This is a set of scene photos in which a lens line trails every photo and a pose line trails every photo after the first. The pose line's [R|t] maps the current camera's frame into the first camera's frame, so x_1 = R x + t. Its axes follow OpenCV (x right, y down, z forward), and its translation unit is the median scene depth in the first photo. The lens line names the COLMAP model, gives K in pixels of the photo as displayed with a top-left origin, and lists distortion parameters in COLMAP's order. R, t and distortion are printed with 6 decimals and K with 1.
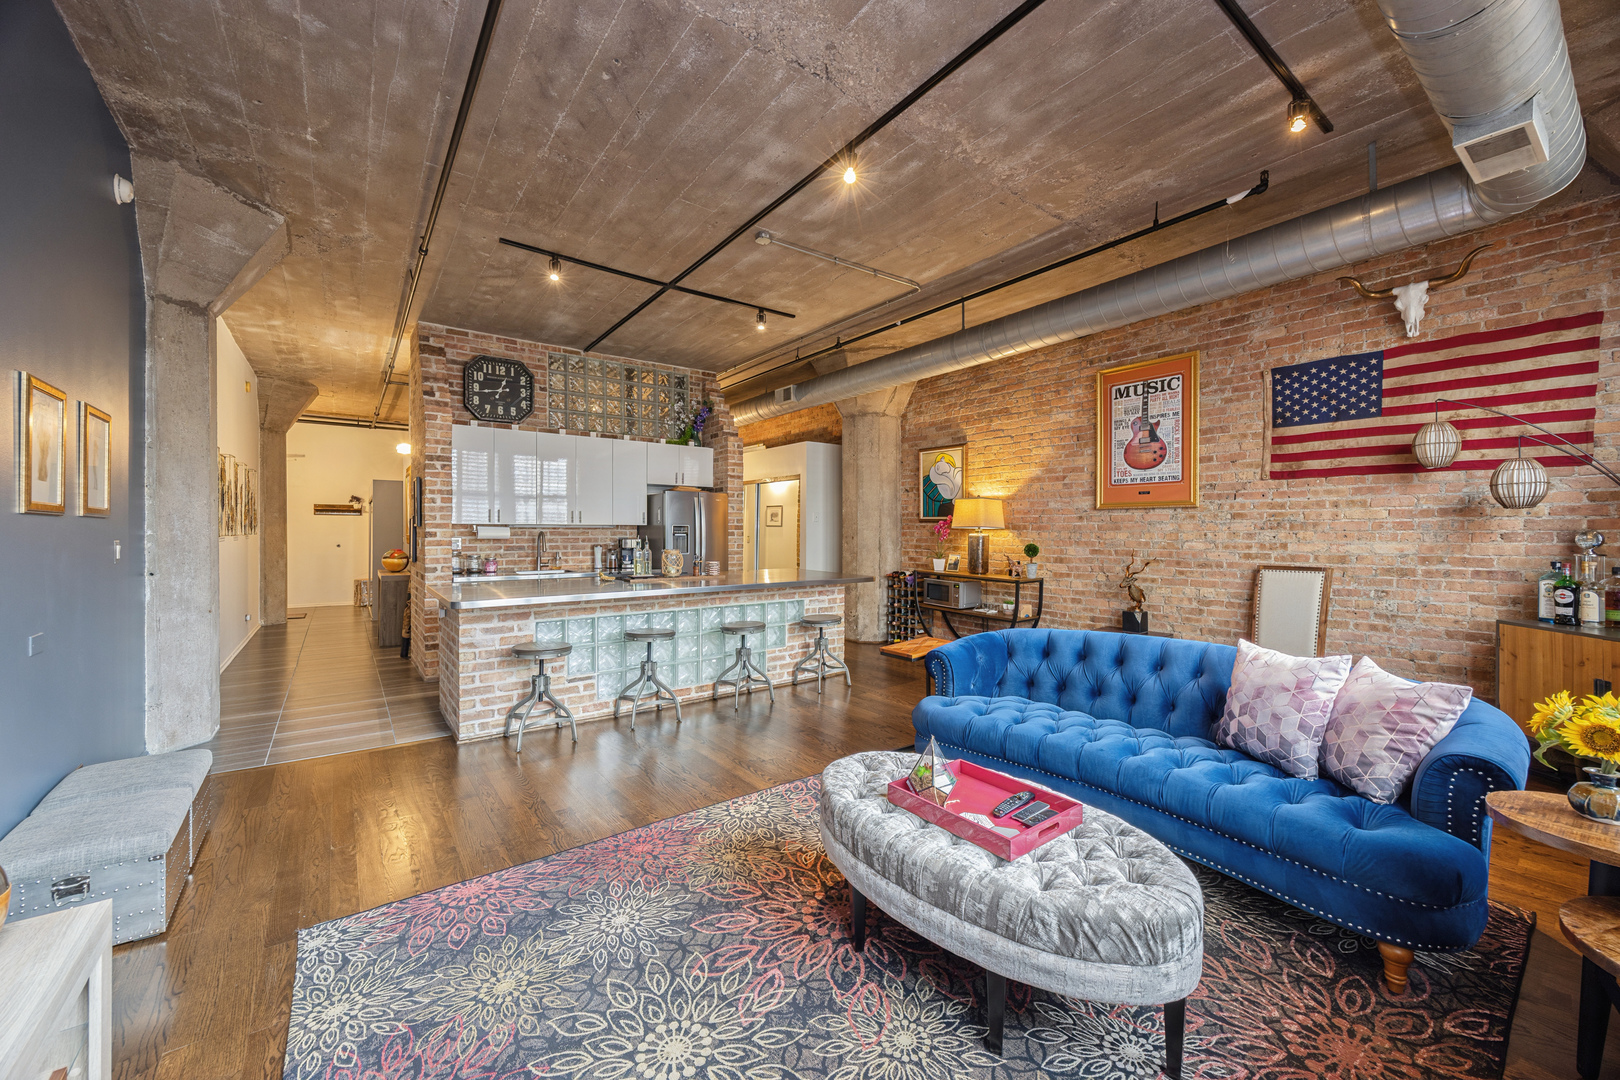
lens RADIAL K [[645.6, 0, 824.3], [0, 645.6, 535.0], [0, 0, 1]] dist [-0.003181, 0.001138]
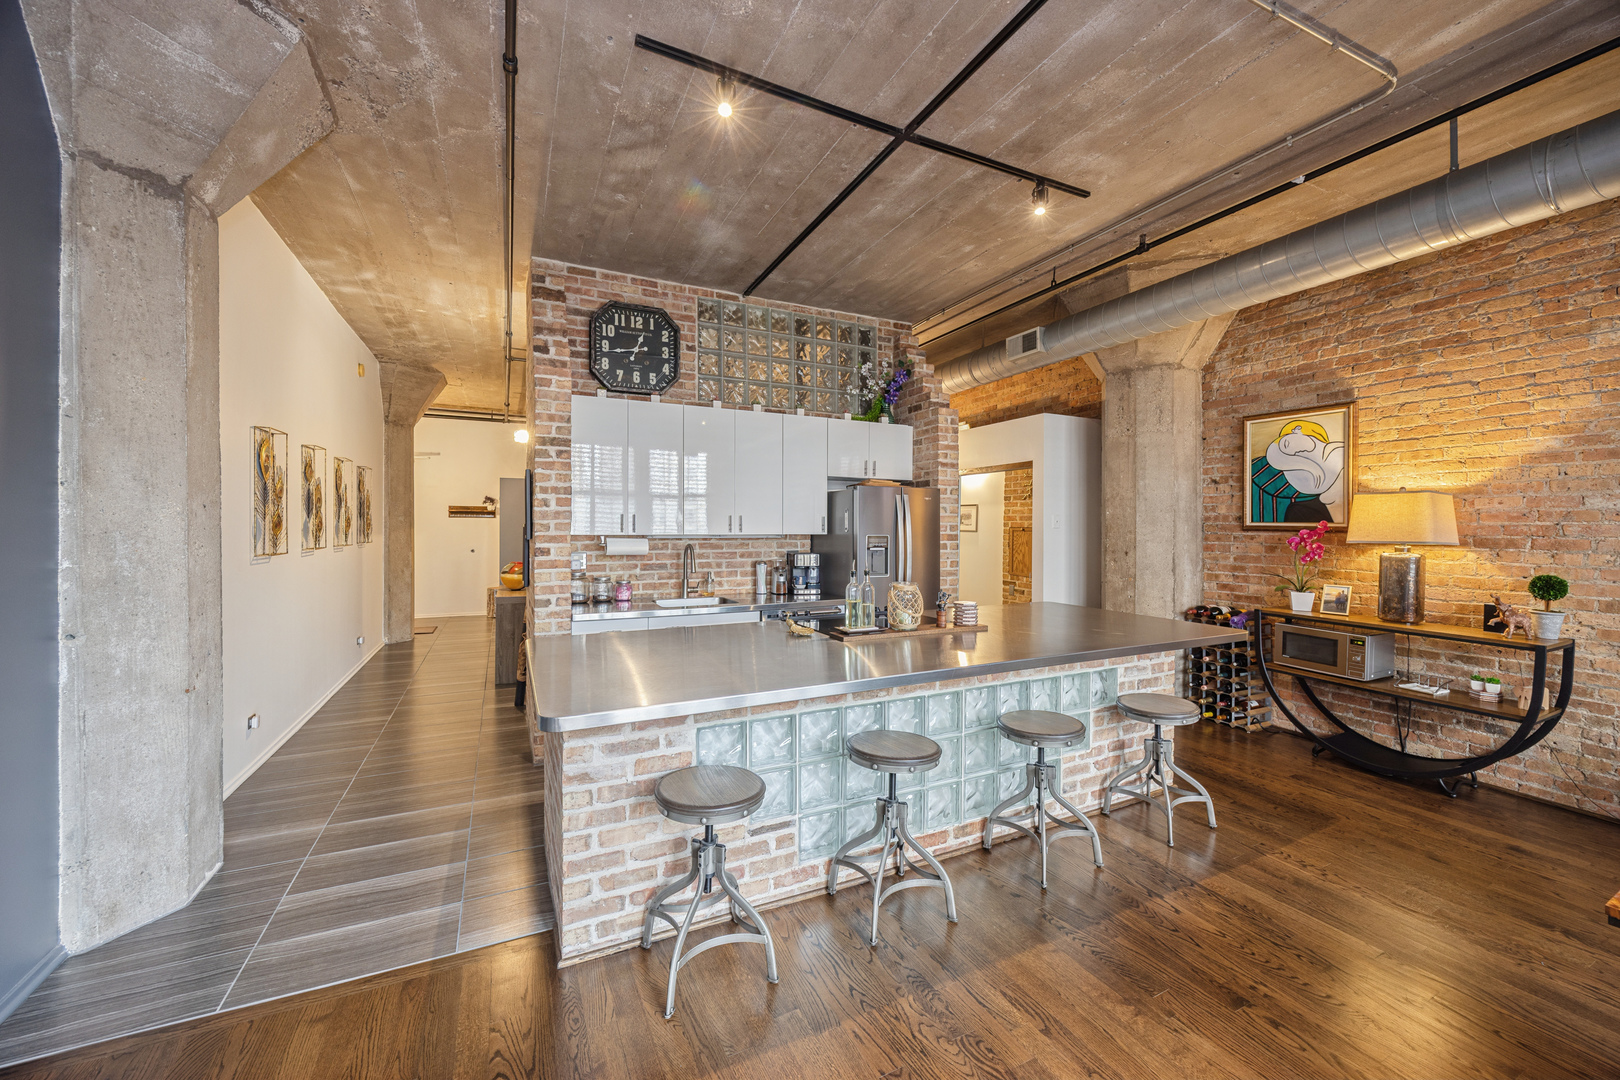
lens RADIAL K [[645.6, 0, 818.6], [0, 645.6, 533.4], [0, 0, 1]] dist [-0.003181, 0.001138]
pose [[0.981977, 0.002527, -0.188986, -0.203115], [-0.002109, 0.999995, 0.002412, -0.024607], [0.188991, -0.001970, 0.981977, 0.405559]]
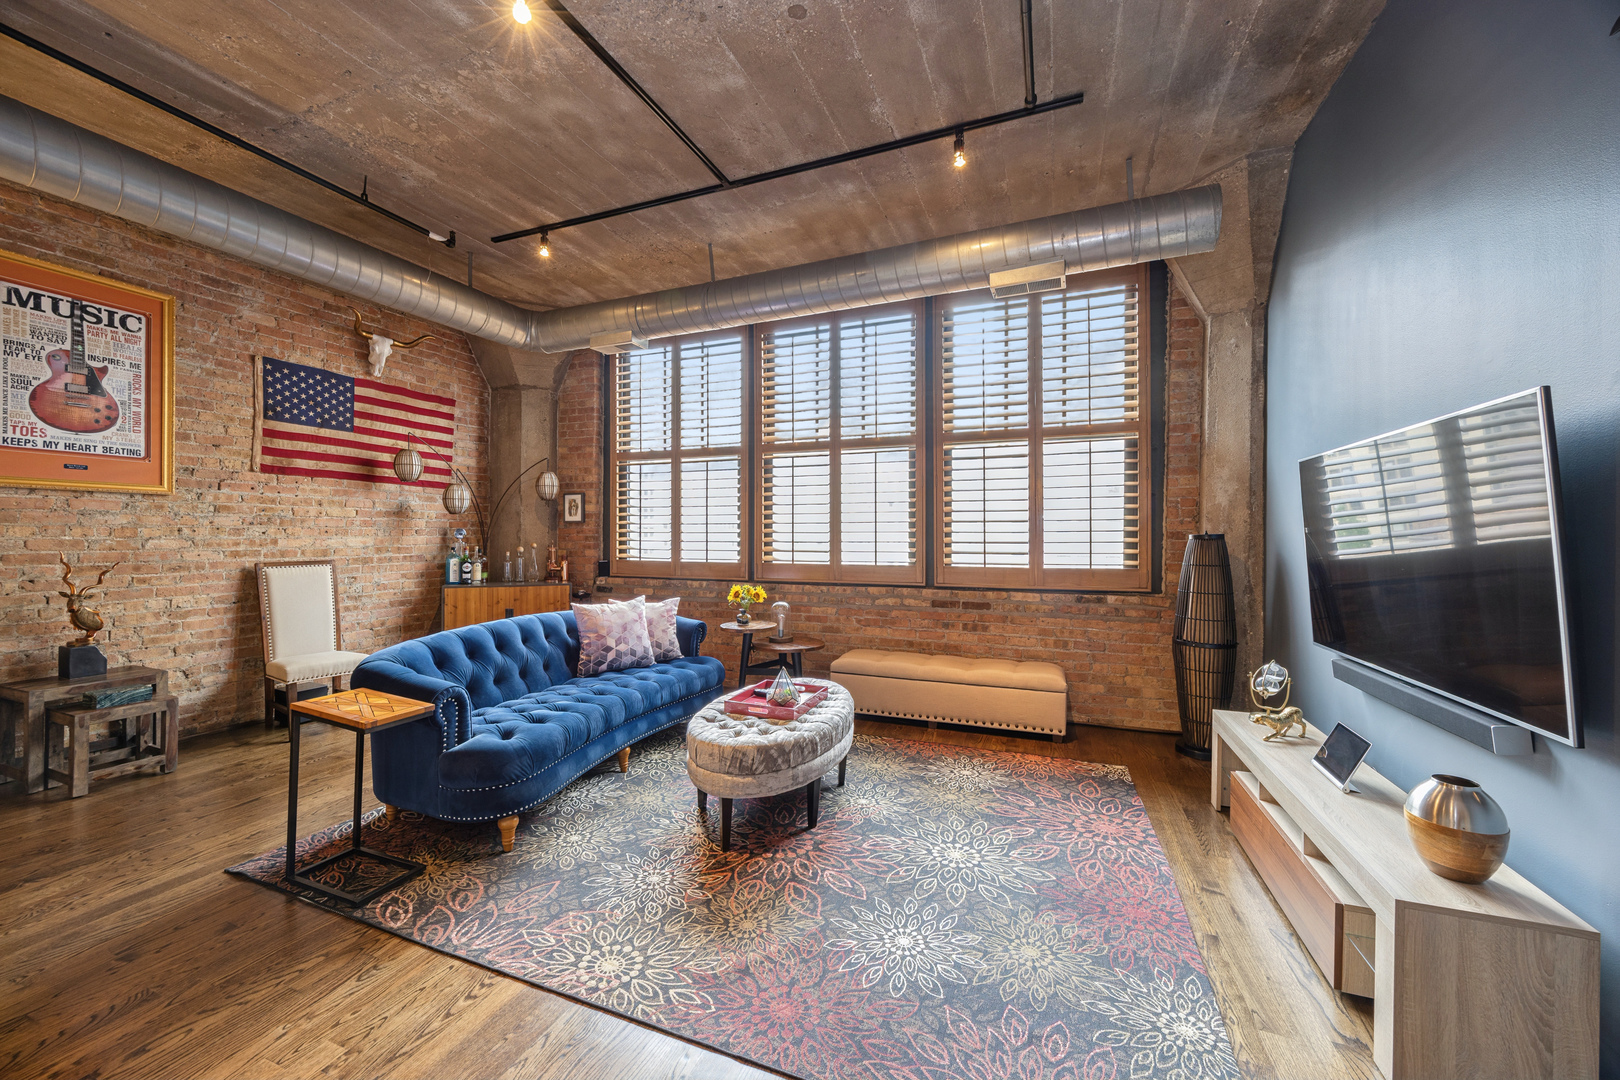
lens RADIAL K [[614.8, 0, 801.0], [0, 614.8, 538.8], [0, 0, 1]] dist [-0.009597, 0.000266]
pose [[-0.516269, -0.012377, 0.856337, -0.436163], [-0.003334, 0.999917, 0.012442, -0.001542], [-0.856420, 0.003568, -0.516267, 0.693879]]
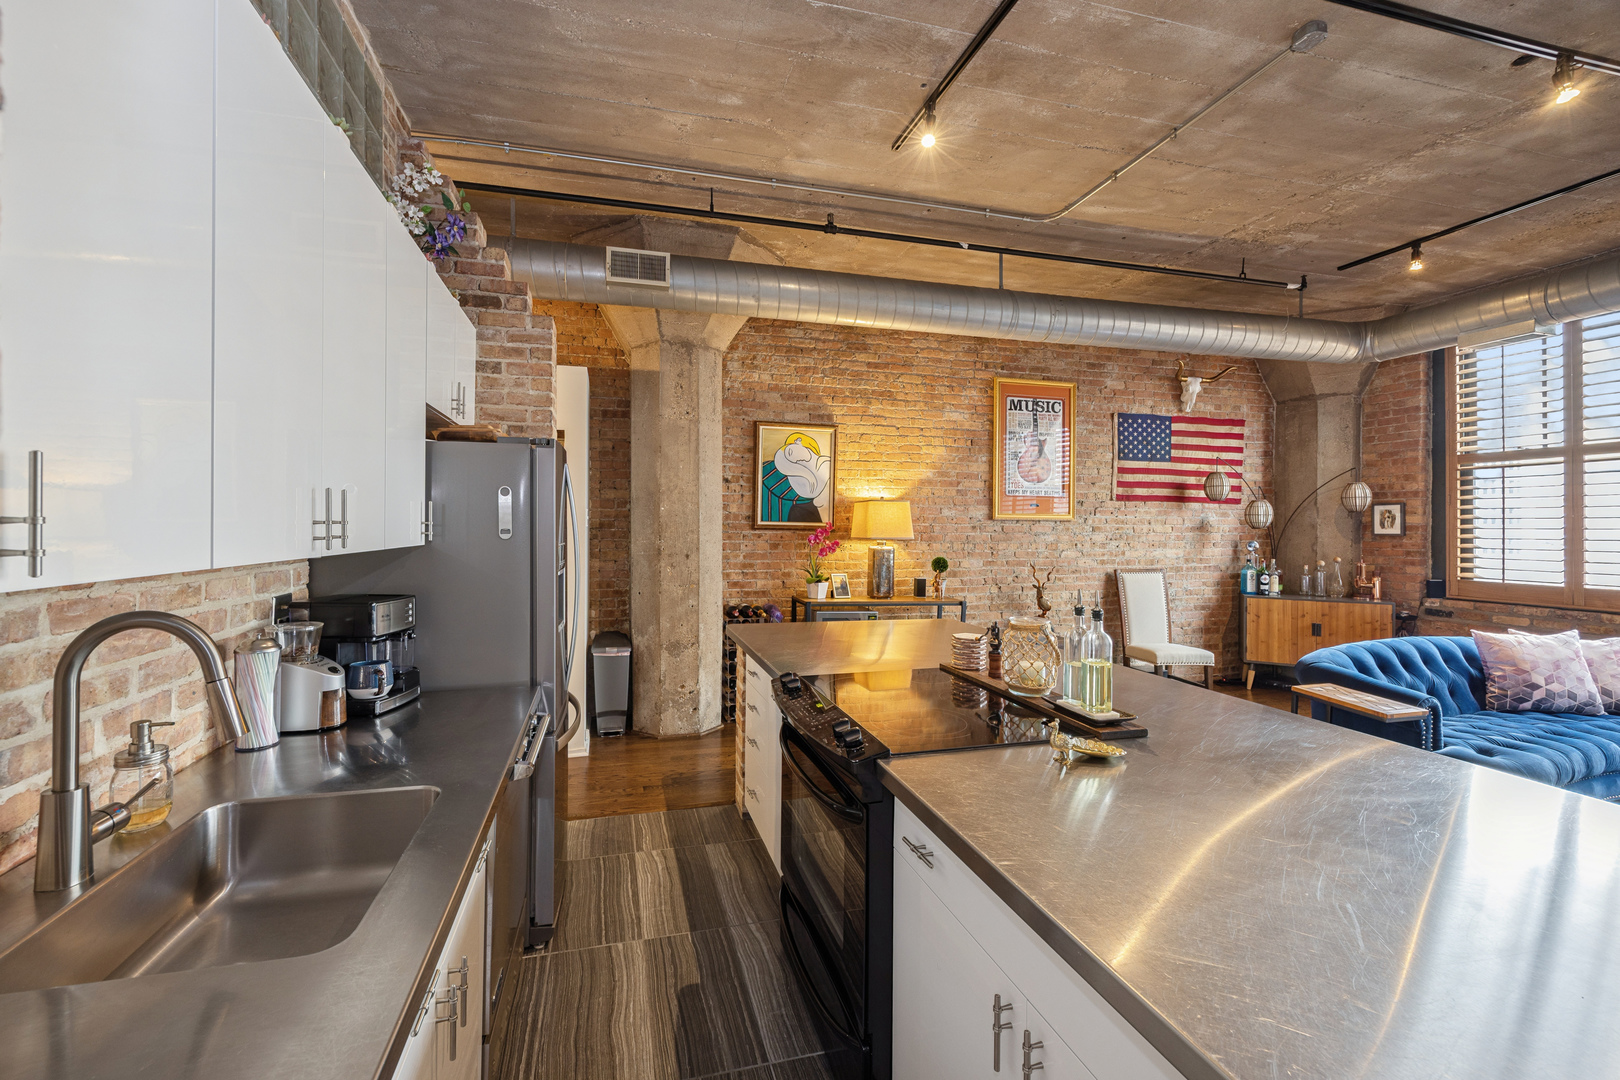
lens RADIAL K [[645.6, 0, 773.7], [0, 645.6, 523.9], [0, 0, 1]] dist [-0.003181, 0.001138]
pose [[0.385784, 0.002857, 0.922585, -0.645914], [-0.000229, 0.999995, -0.003001, -0.032357], [-0.922589, 0.000947, 0.385783, 1.003353]]
